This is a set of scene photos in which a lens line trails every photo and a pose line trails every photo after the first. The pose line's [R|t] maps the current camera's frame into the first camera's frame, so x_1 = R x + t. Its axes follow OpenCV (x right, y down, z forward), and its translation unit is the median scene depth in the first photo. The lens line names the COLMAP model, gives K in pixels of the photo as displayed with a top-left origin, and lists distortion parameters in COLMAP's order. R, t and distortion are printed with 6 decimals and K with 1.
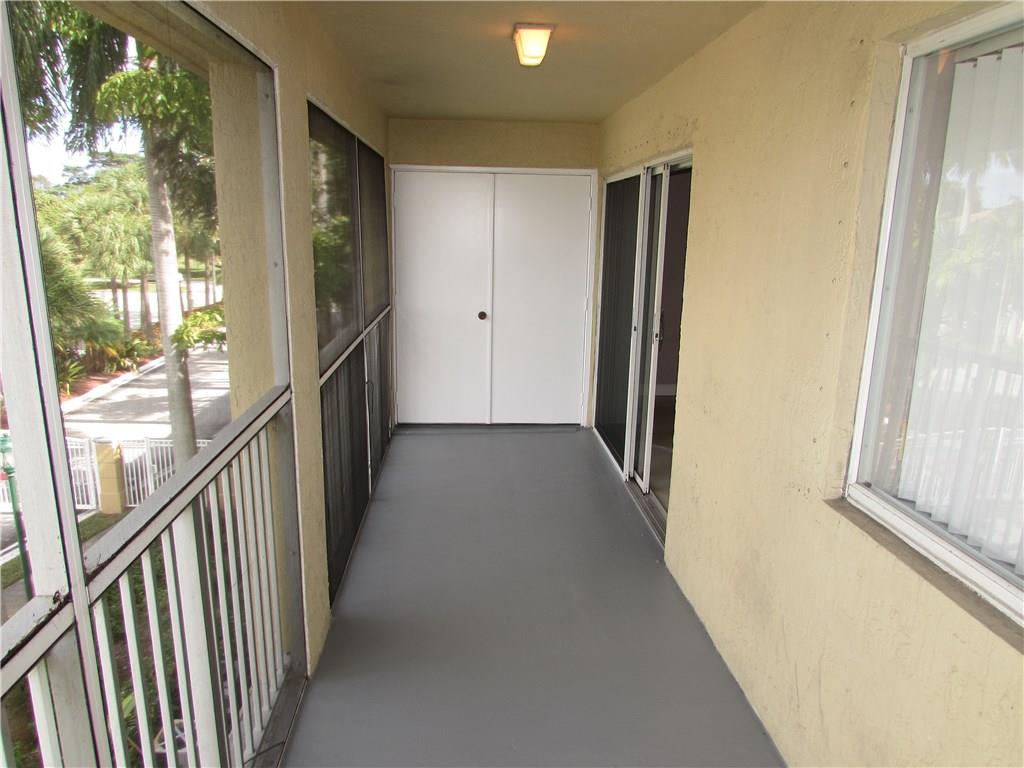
lens RADIAL K [[721.3, 0, 515.1], [0, 721.3, 386.1], [0, 0, 1]] dist [-0.038561, 0.014326]
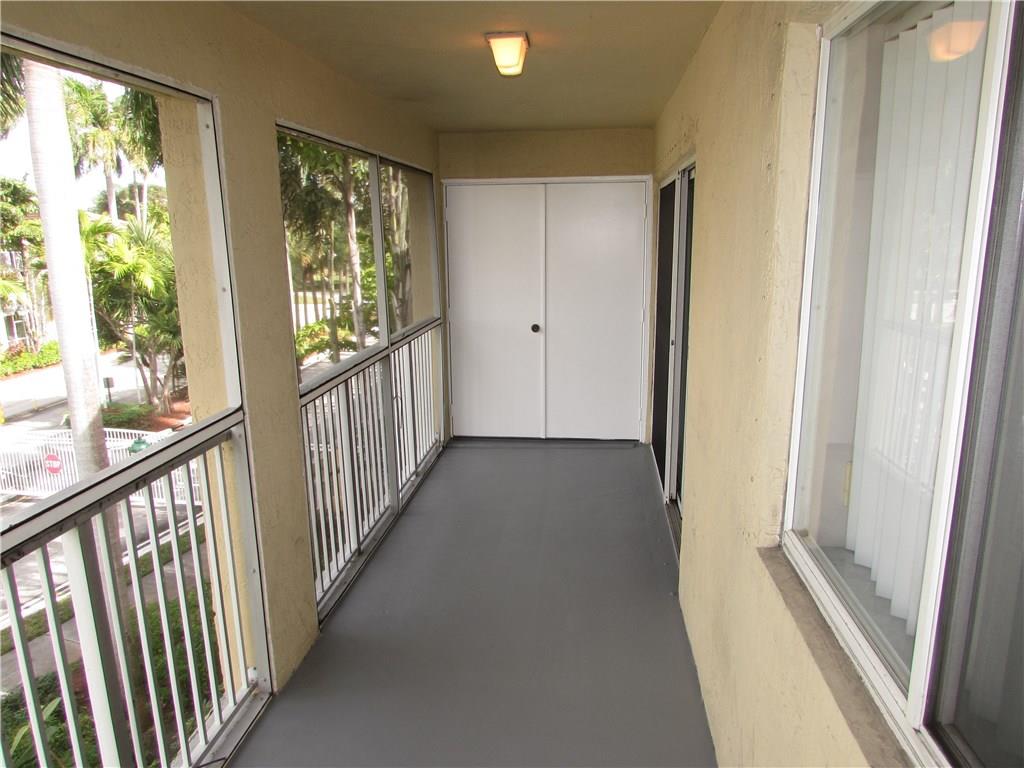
lens RADIAL K [[721.3, 0, 511.7], [0, 721.3, 387.4], [0, 0, 1]] dist [-0.038561, 0.014326]
pose [[0.983437, 0.006388, -0.181139, 0.123970], [-0.007777, 0.999946, -0.006958, -0.012312], [0.181084, 0.008252, 0.983433, 0.032856]]
